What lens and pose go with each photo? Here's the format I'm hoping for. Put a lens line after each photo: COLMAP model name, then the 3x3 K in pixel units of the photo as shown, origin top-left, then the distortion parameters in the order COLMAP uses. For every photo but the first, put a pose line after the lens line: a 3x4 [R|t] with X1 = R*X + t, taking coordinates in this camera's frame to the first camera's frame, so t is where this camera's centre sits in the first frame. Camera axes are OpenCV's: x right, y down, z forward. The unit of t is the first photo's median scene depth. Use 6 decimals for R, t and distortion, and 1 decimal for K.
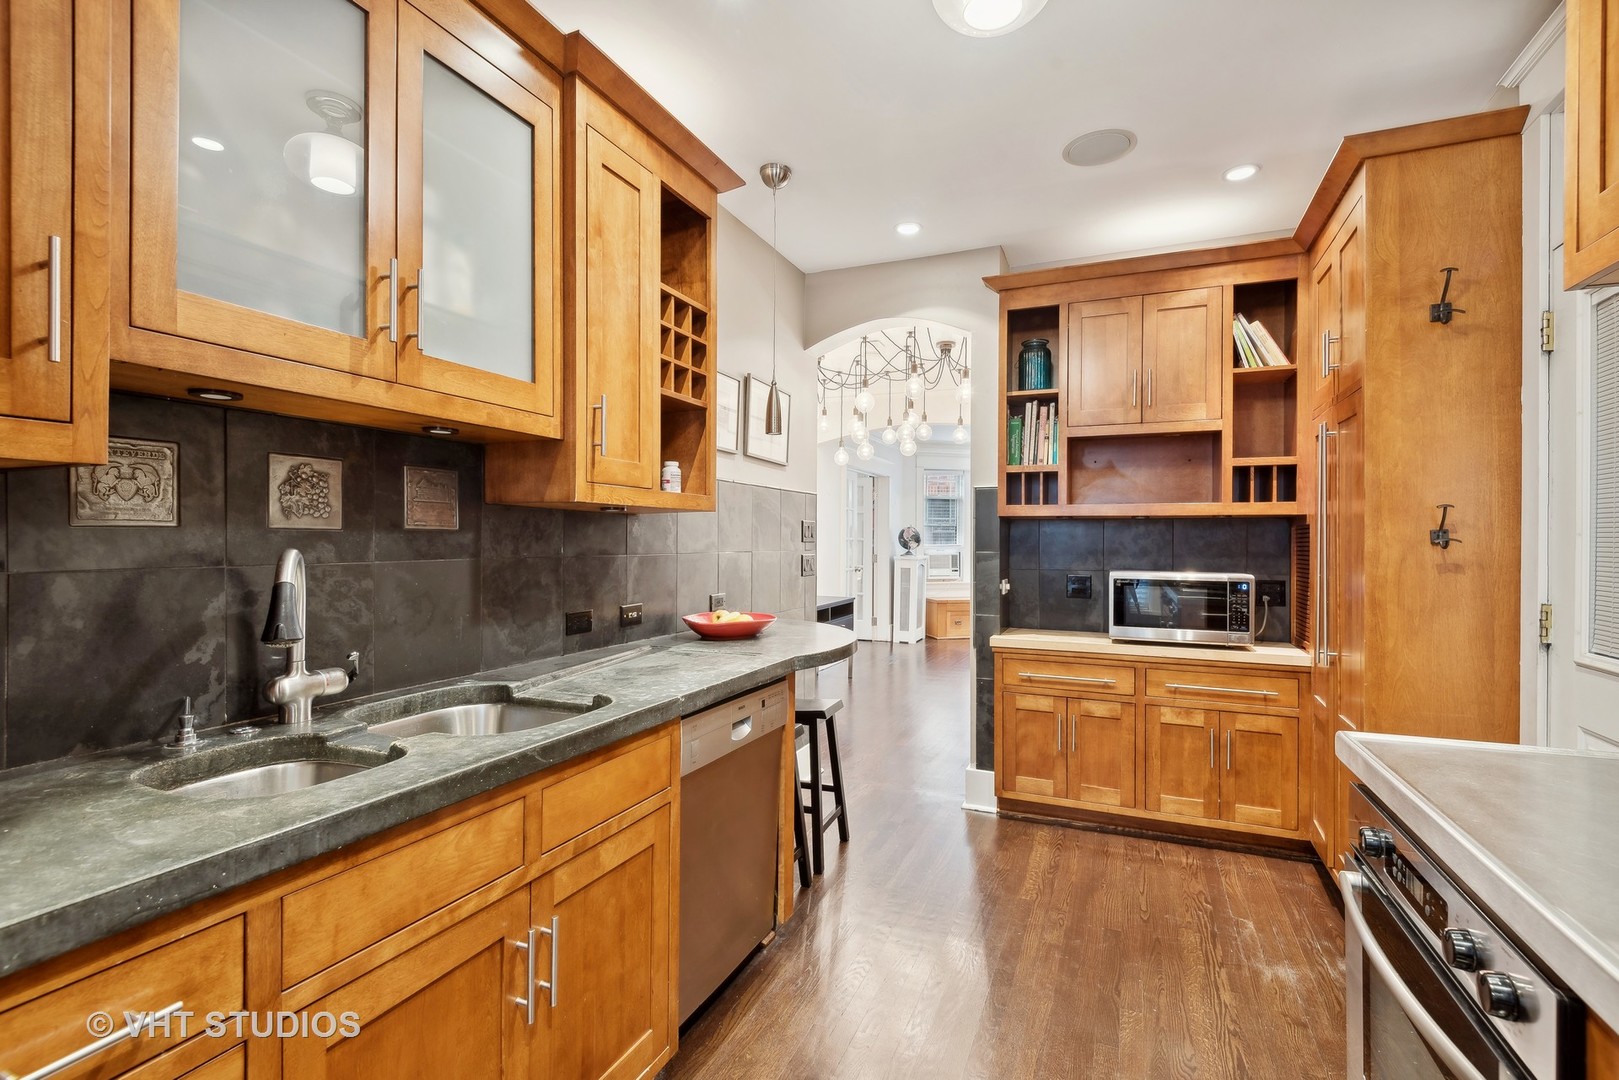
lens RADIAL K [[737.7, 0, 814.4], [0, 737.7, 540.0], [0, 0, 1]] dist [0.042876, -0.030276]
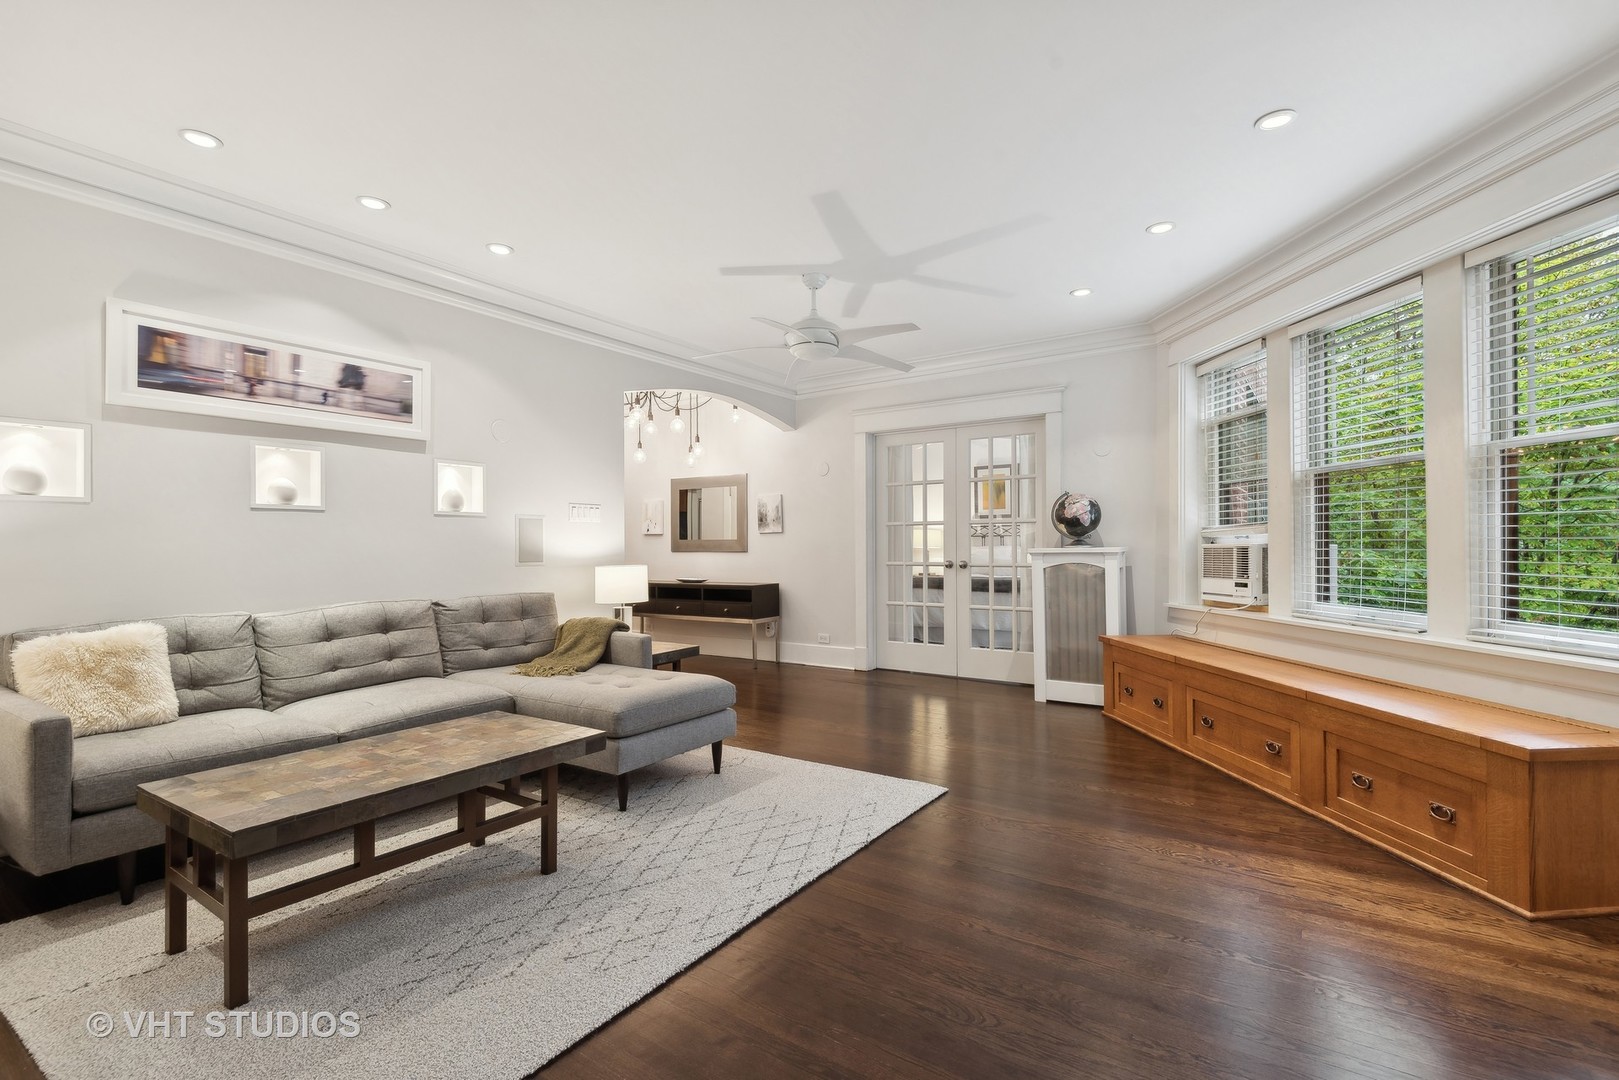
lens RADIAL K [[737.7, 0, 814.4], [0, 737.7, 540.0], [0, 0, 1]] dist [0.042876, -0.030276]
pose [[-0.200191, -0.011344, -0.979691, 3.149691], [0.003191, 0.999920, -0.012230, 0.097827], [0.979752, -0.005574, -0.200139, 4.108355]]
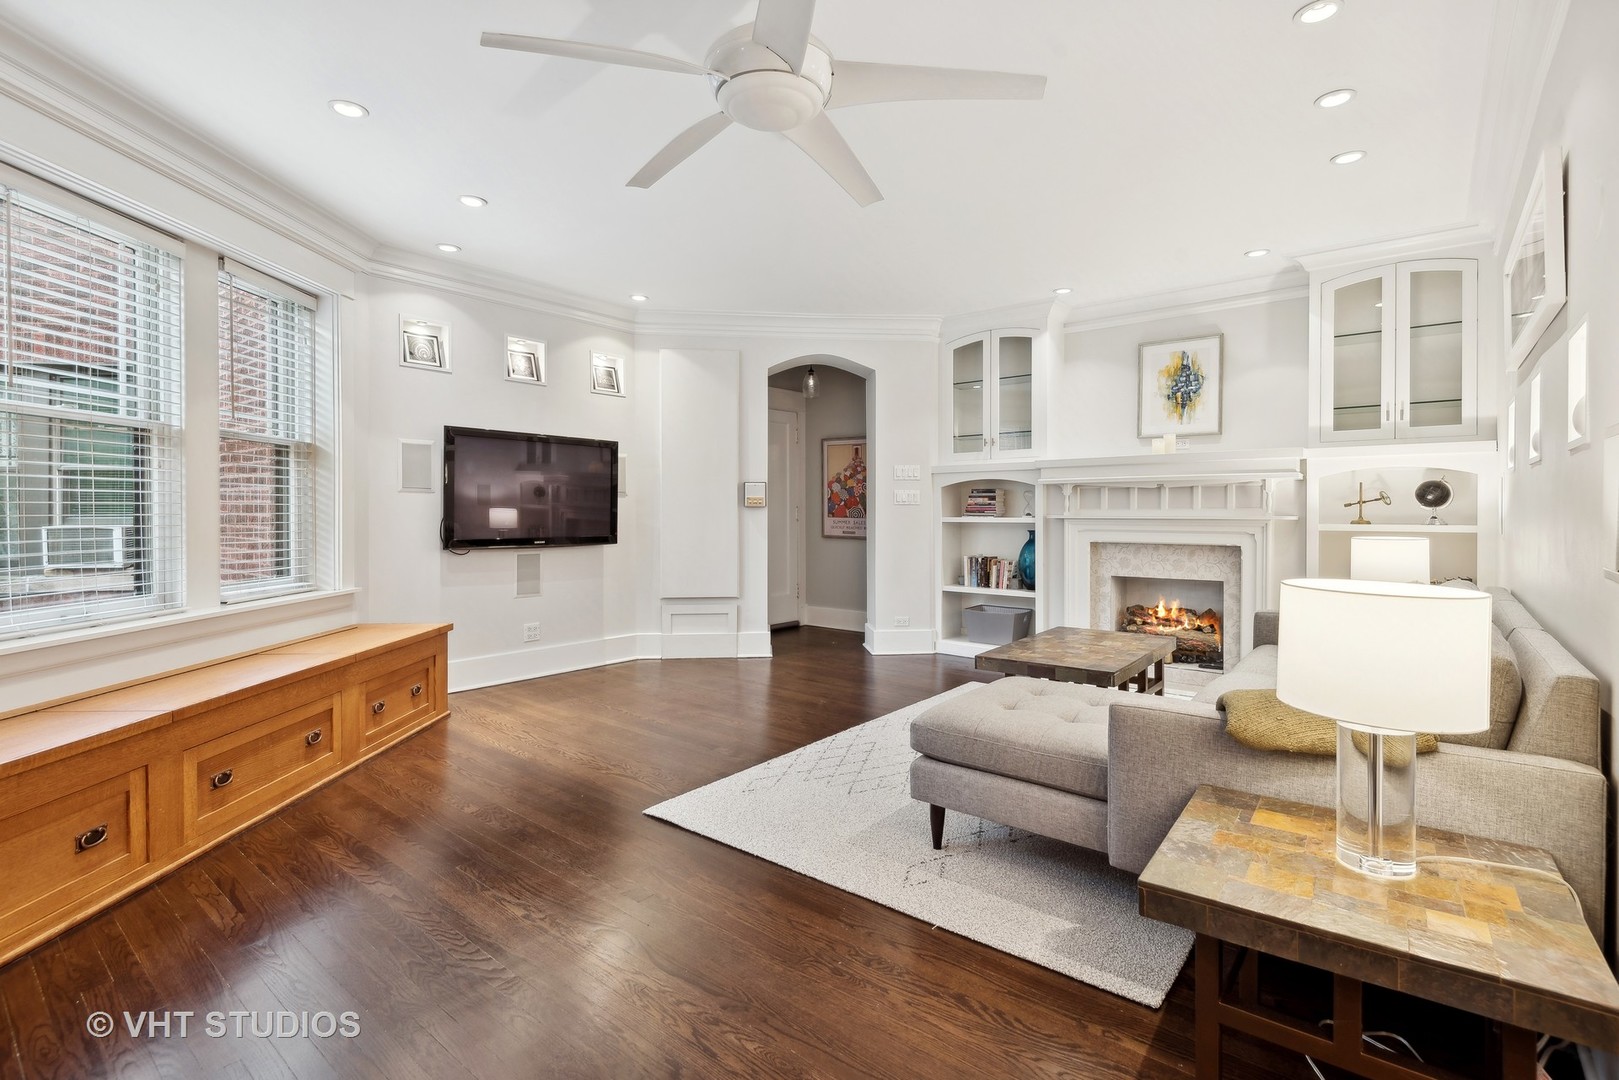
lens RADIAL K [[755.9, 0, 815.1], [0, 755.9, 517.4], [0, 0, 1]] dist [0.049084, -0.039720]
pose [[0.273444, -0.016063, 0.961754, 0.323233], [0.003554, 0.999871, 0.015689, 0.069816], [-0.961881, -0.000872, 0.273466, 3.406471]]
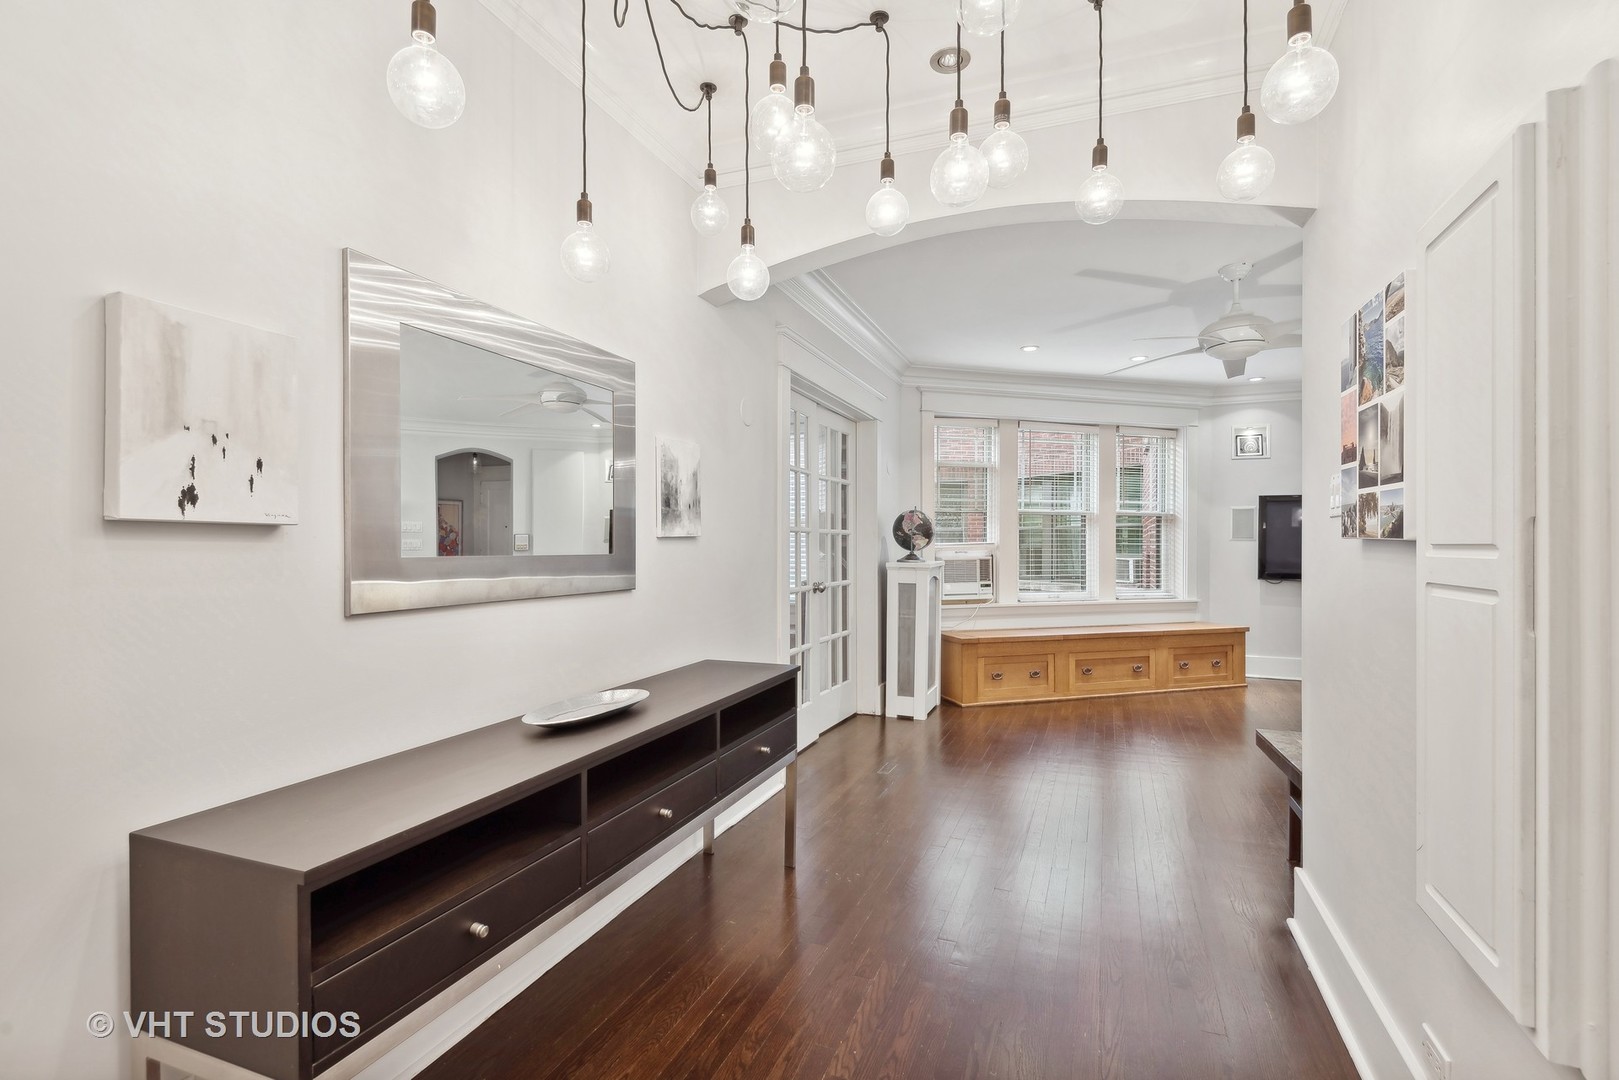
lens RADIAL K [[737.7, 0, 814.4], [0, 737.7, 540.0], [0, 0, 1]] dist [0.042876, -0.030276]
pose [[0.999690, -0.006548, 0.024038, 0.176842], [0.006784, 0.999929, -0.009747, 0.044892], [-0.023972, 0.009907, 0.999664, 1.947085]]
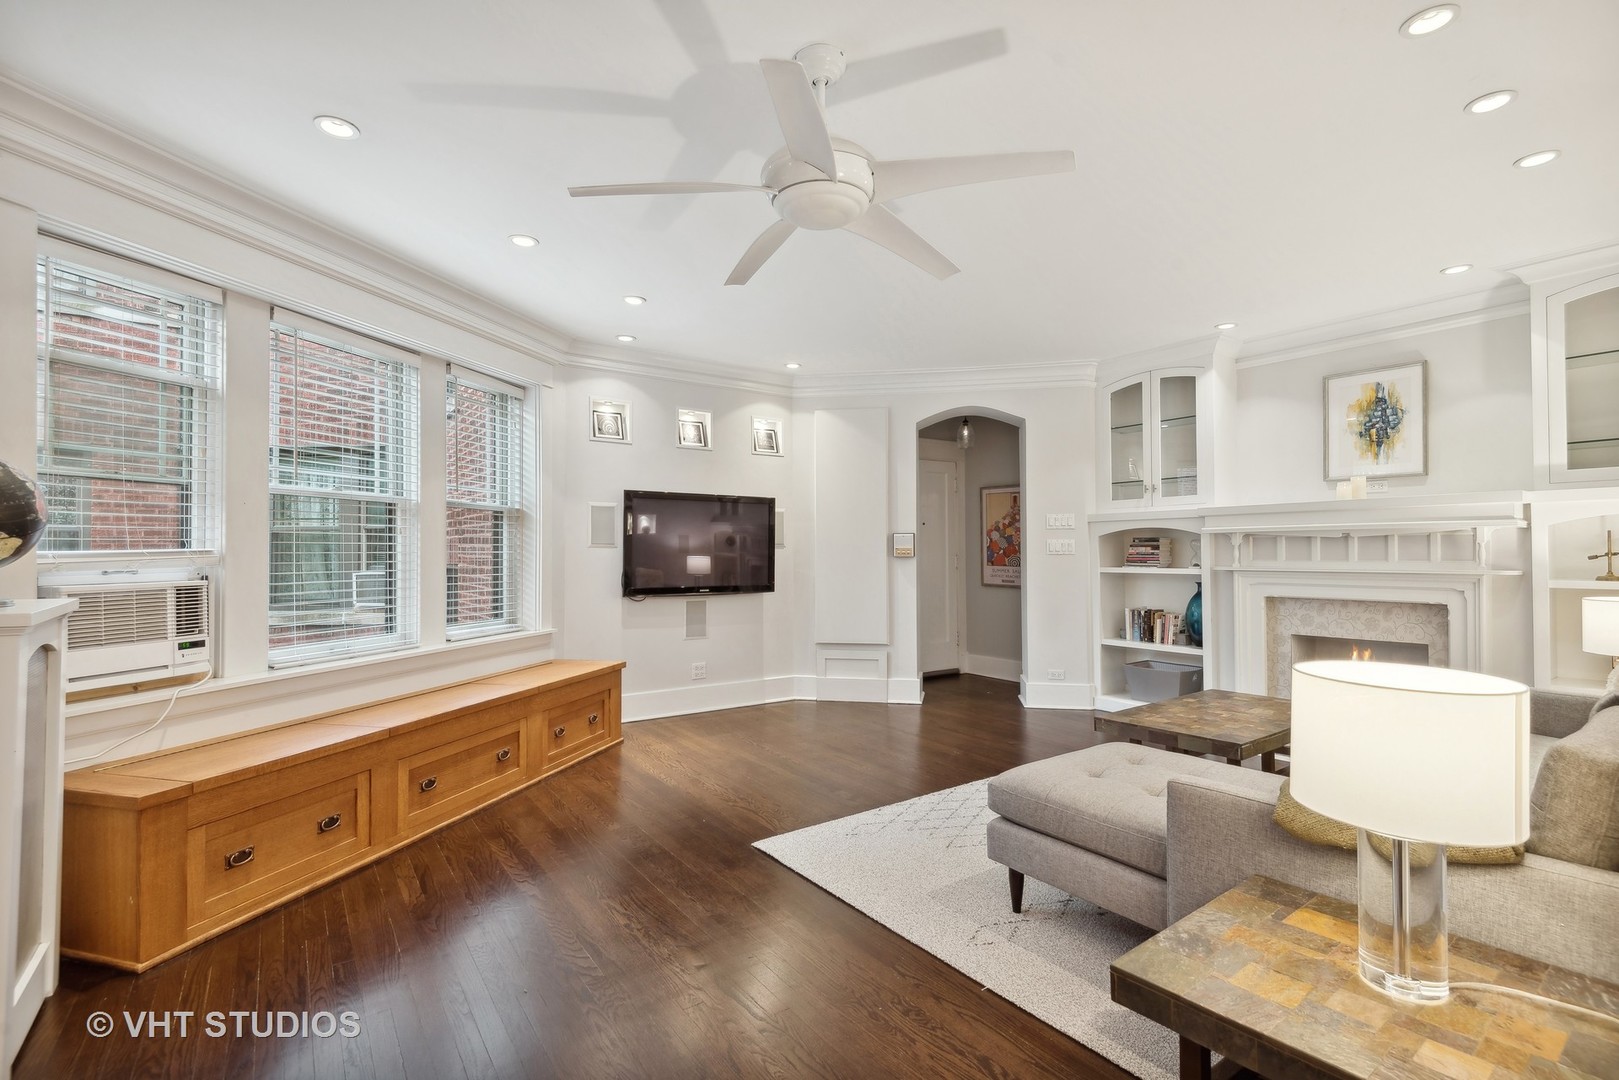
lens RADIAL K [[745.6, 0, 818.5], [0, 745.6, 541.4], [0, 0, 1]] dist [0.033532, -0.022381]
pose [[0.517595, 0.003351, 0.855619, 0.350619], [0.008678, 0.999920, -0.009166, 0.037993], [-0.855582, 0.012169, 0.517525, 3.197515]]
